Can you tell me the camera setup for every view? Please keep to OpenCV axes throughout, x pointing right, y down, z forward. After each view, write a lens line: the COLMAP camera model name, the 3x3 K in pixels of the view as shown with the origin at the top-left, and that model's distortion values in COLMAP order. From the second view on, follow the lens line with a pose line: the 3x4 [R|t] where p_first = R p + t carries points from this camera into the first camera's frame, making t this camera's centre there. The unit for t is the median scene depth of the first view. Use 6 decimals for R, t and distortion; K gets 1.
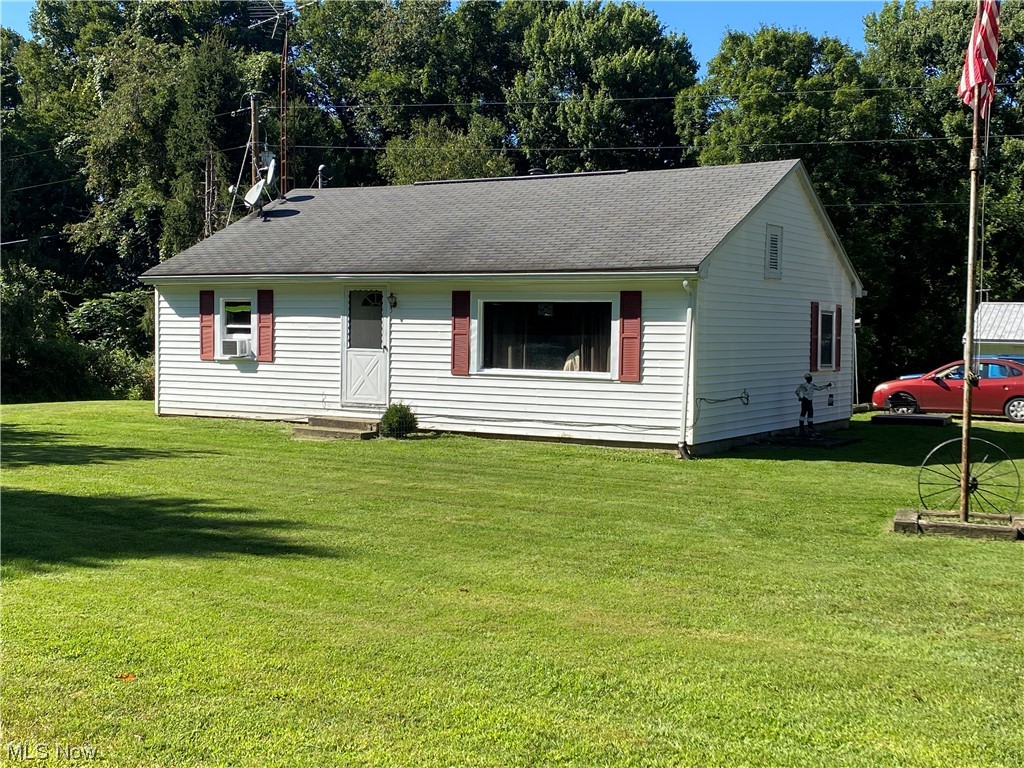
lens RADIAL K [[1254.1, 0, 512.0], [0, 1254.1, 384.0], [0, 0, 1]] dist [0.194419, -0.562072]
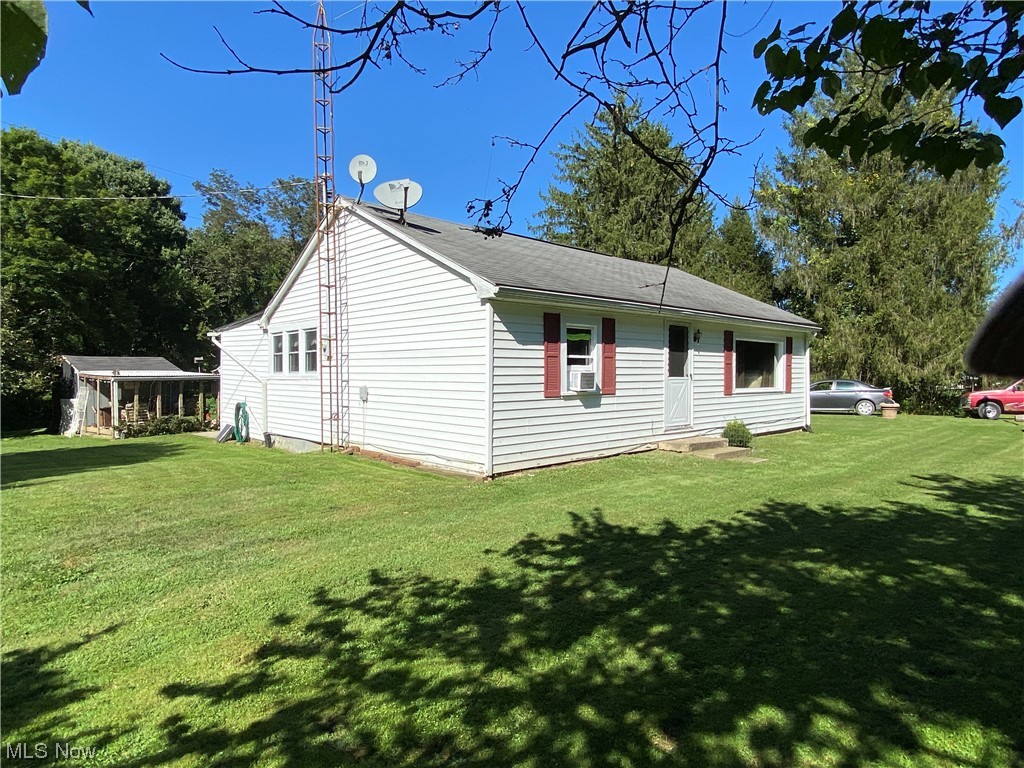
lens RADIAL K [[615.2, 0, 512.0], [0, 615.2, 384.0], [0, 0, 1]] dist [0.001770, -0.000665]
pose [[0.277468, -0.032280, 0.960192, -0.680923], [0.045756, 0.998745, 0.020354, -0.039515], [-0.959645, 0.038287, 0.278597, 0.978669]]
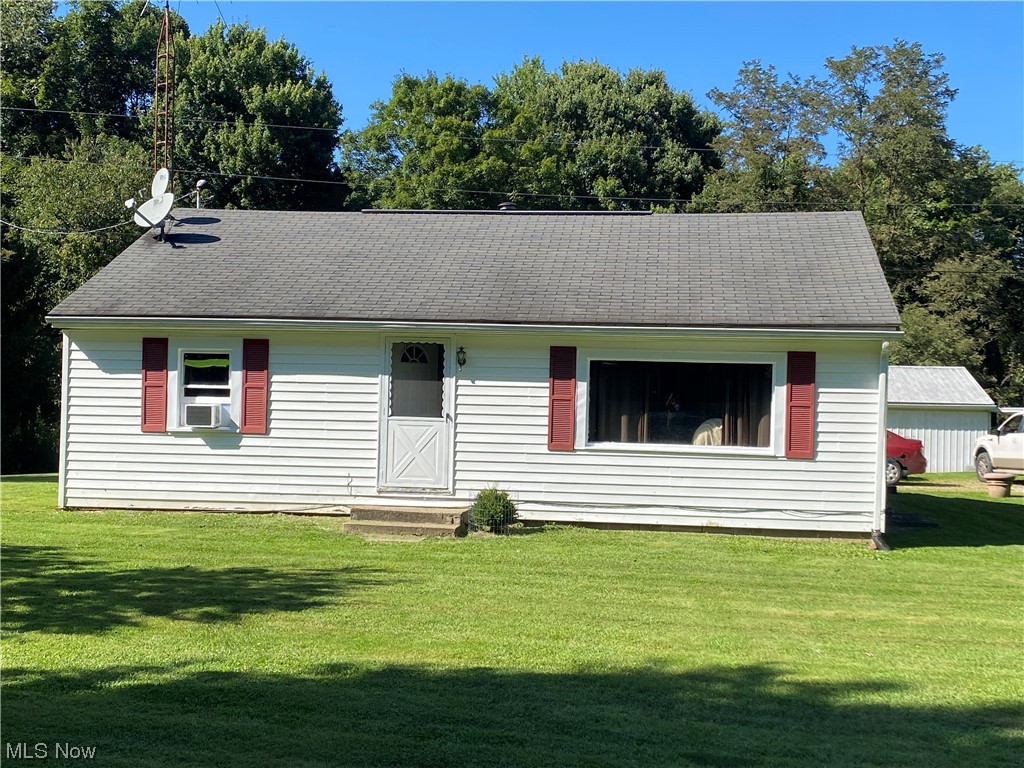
lens RADIAL K [[1254.1, 0, 512.0], [0, 1254.1, 384.0], [0, 0, 1]] dist [0.194419, -0.562072]
pose [[0.916351, 0.007593, 0.400304, -0.370367], [0.007881, 0.999284, -0.036995, -0.019169], [-0.400298, 0.037055, 0.915635, 0.258253]]
